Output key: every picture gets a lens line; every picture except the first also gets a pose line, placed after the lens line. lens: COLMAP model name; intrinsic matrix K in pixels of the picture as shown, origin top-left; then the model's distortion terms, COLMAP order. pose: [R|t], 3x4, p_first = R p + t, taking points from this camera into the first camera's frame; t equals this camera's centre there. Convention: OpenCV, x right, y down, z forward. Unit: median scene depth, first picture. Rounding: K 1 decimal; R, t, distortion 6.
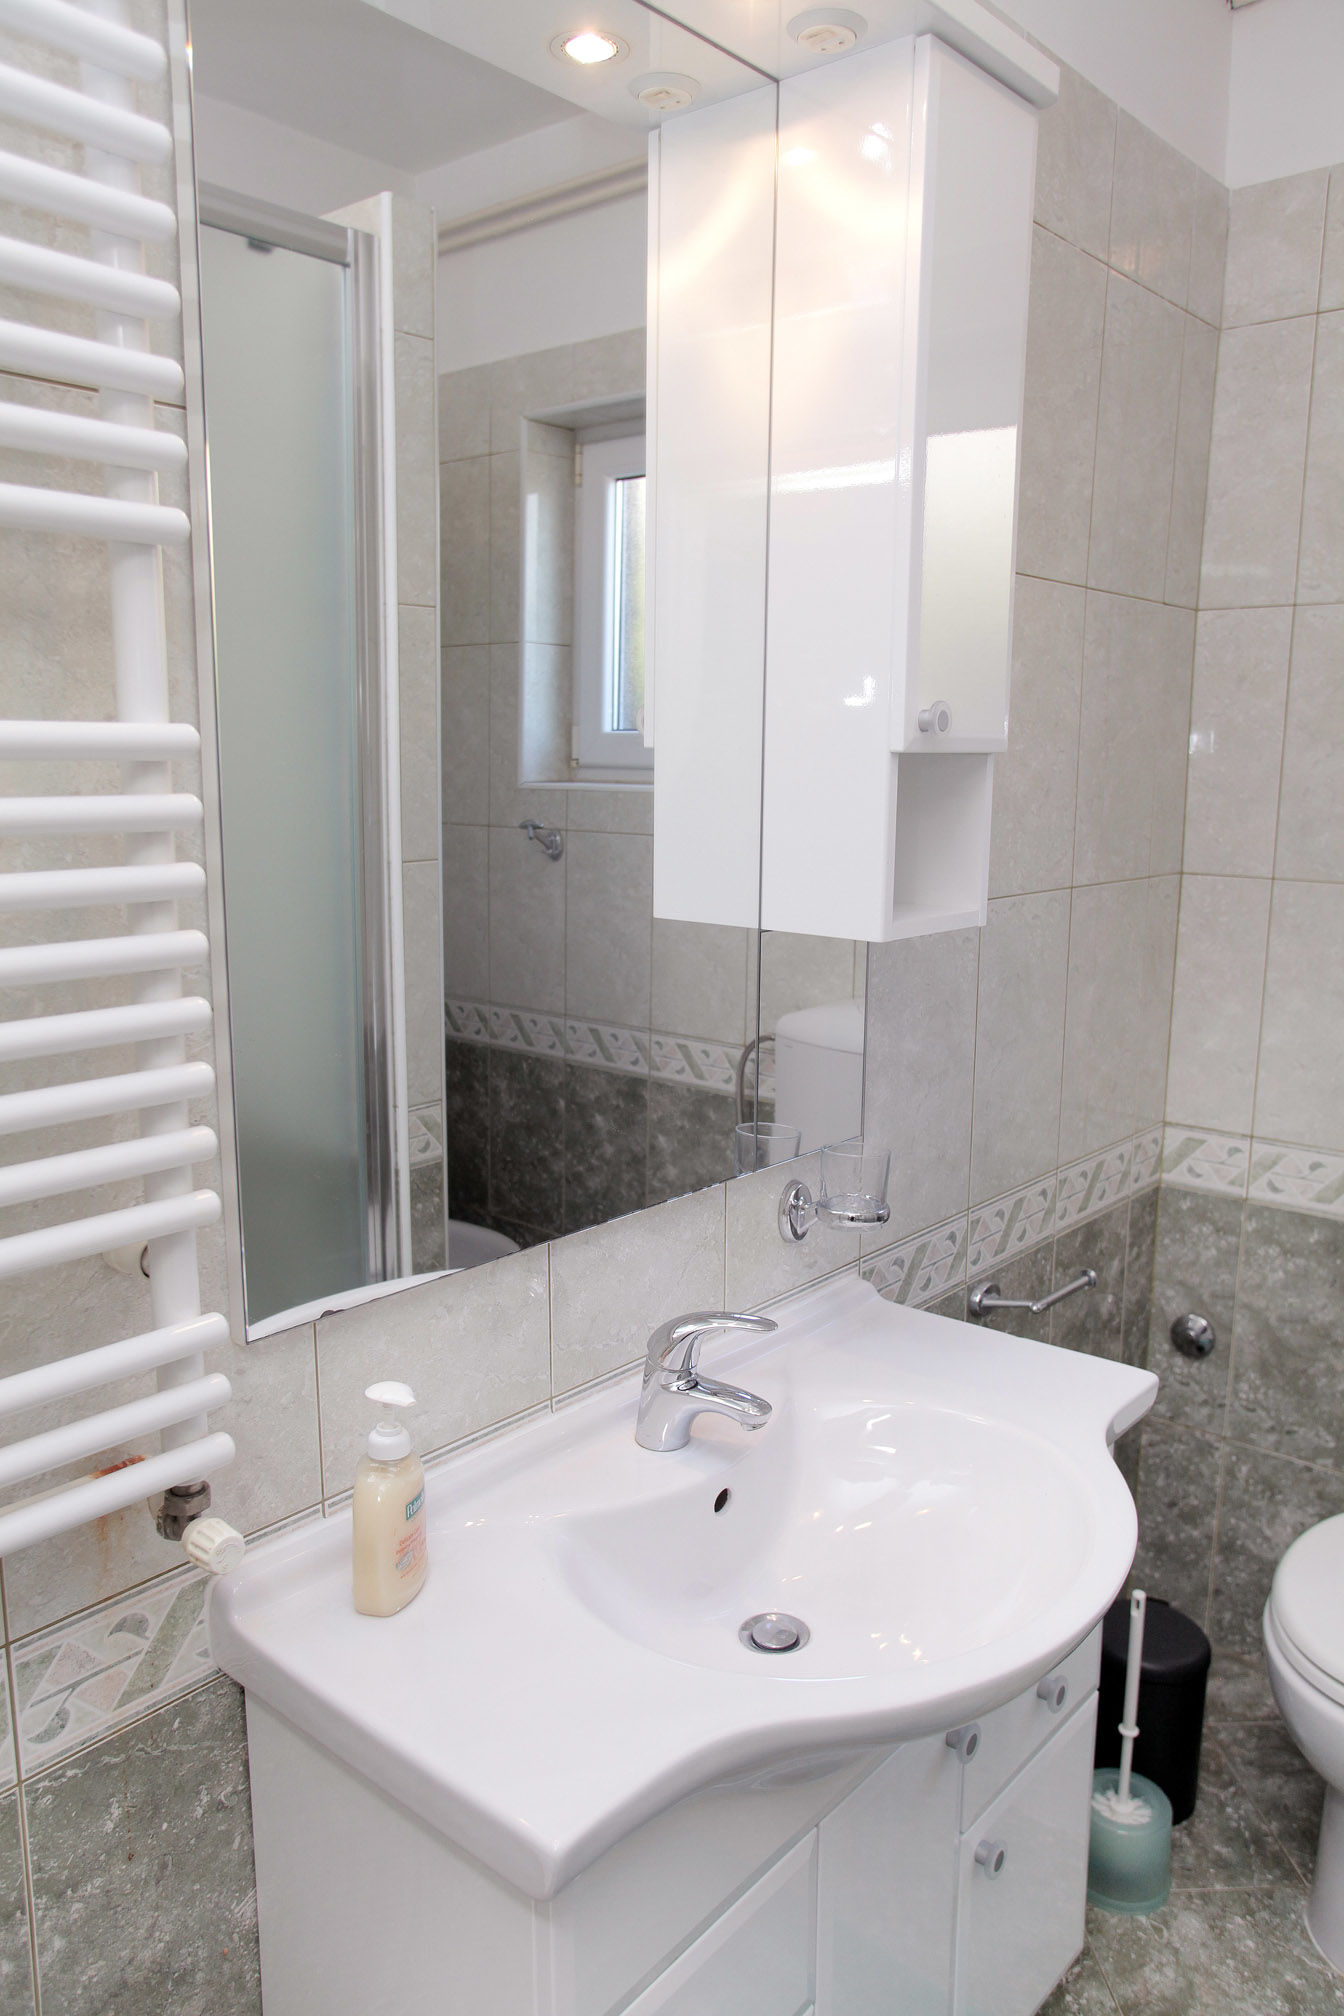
lens RADIAL K [[1478.1, 0, 668.9], [0, 1478.1, 1011.1], [0, 0, 1]] dist [-0.046016, 0.046775]
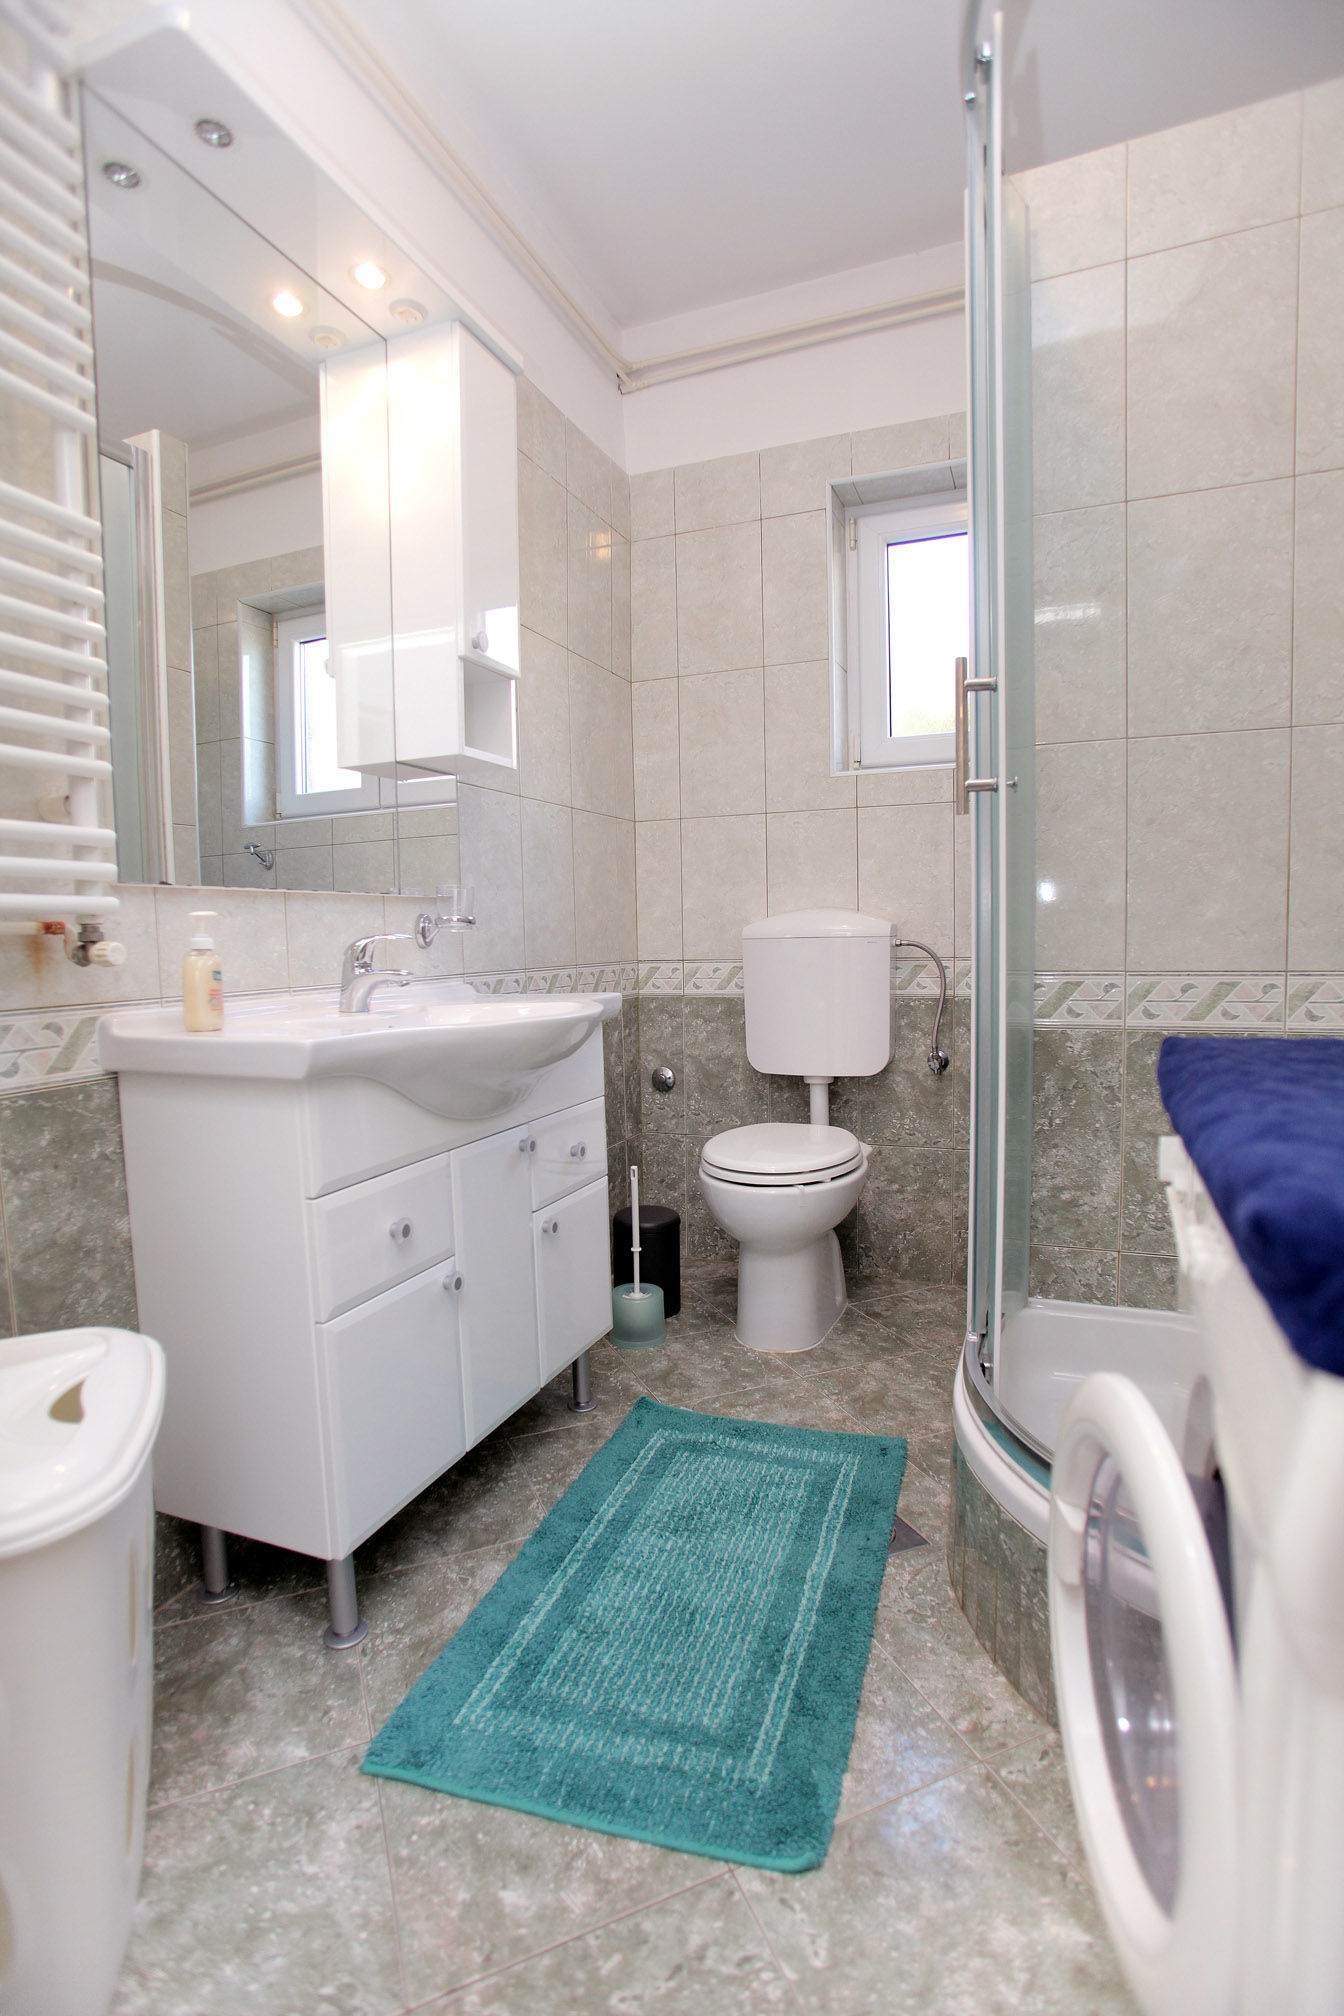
lens RADIAL K [[986.8, 0, 671.2], [0, 986.8, 1002.6], [0, 0, 1]] dist [-0.072970, 0.031693]
pose [[0.947810, -0.052485, 0.314487, -0.009486], [0.083815, 0.992682, -0.086934, 0.288042], [-0.307623, 0.108756, 0.945273, -0.185389]]
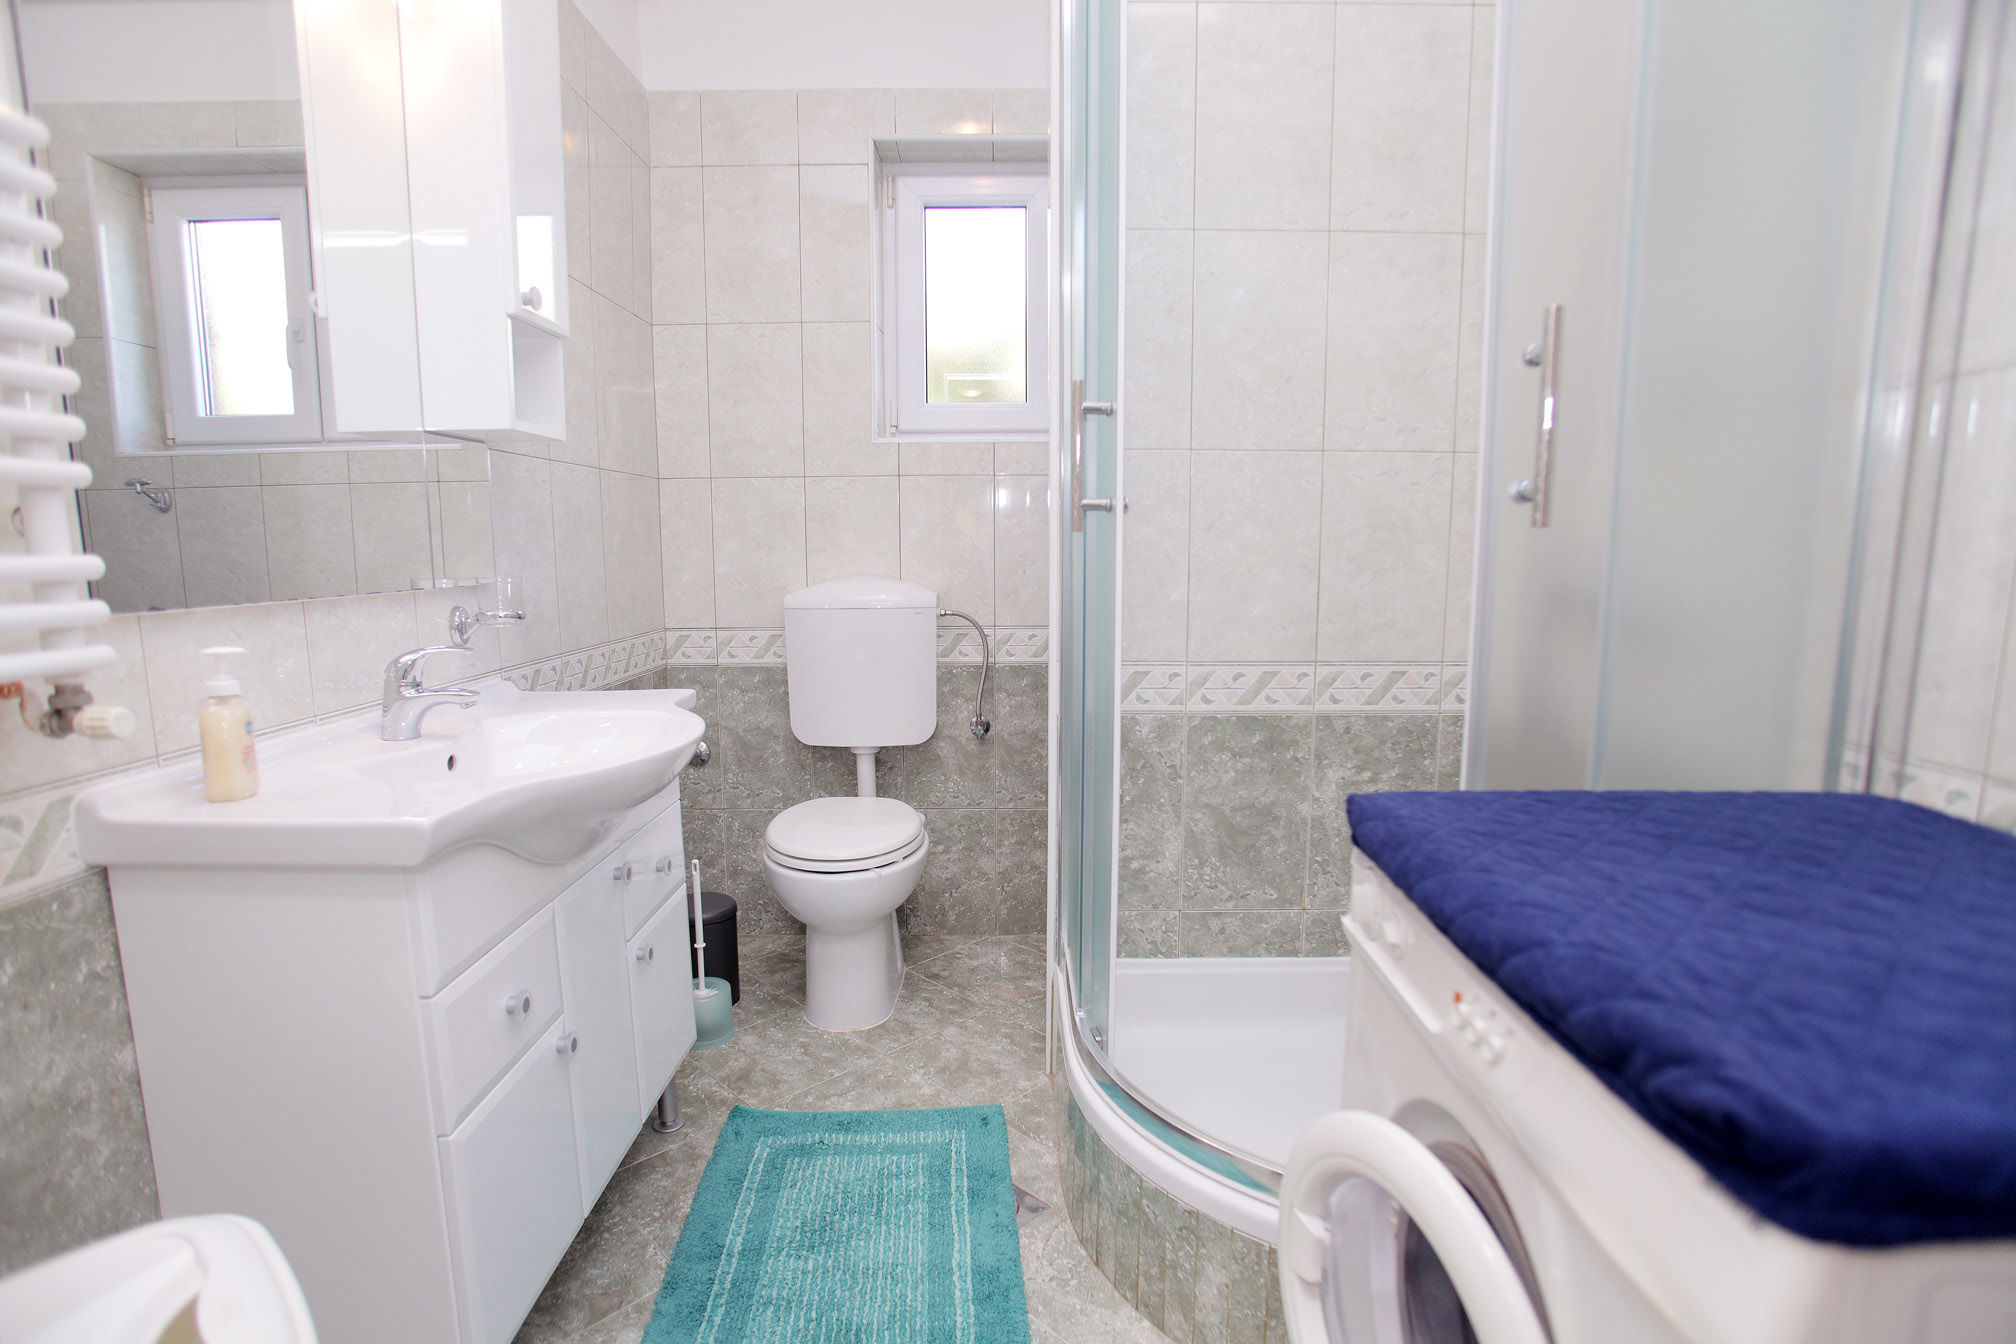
lens RADIAL K [[986.8, 0, 1000.2], [0, 986.8, 678.1], [0, 0, 1]] dist [-0.072970, 0.031693]
pose [[0.762428, -0.101255, 0.639102, -0.112611], [0.121568, 0.992508, 0.012220, 0.201511], [-0.635551, 0.068378, 0.769025, -0.122530]]
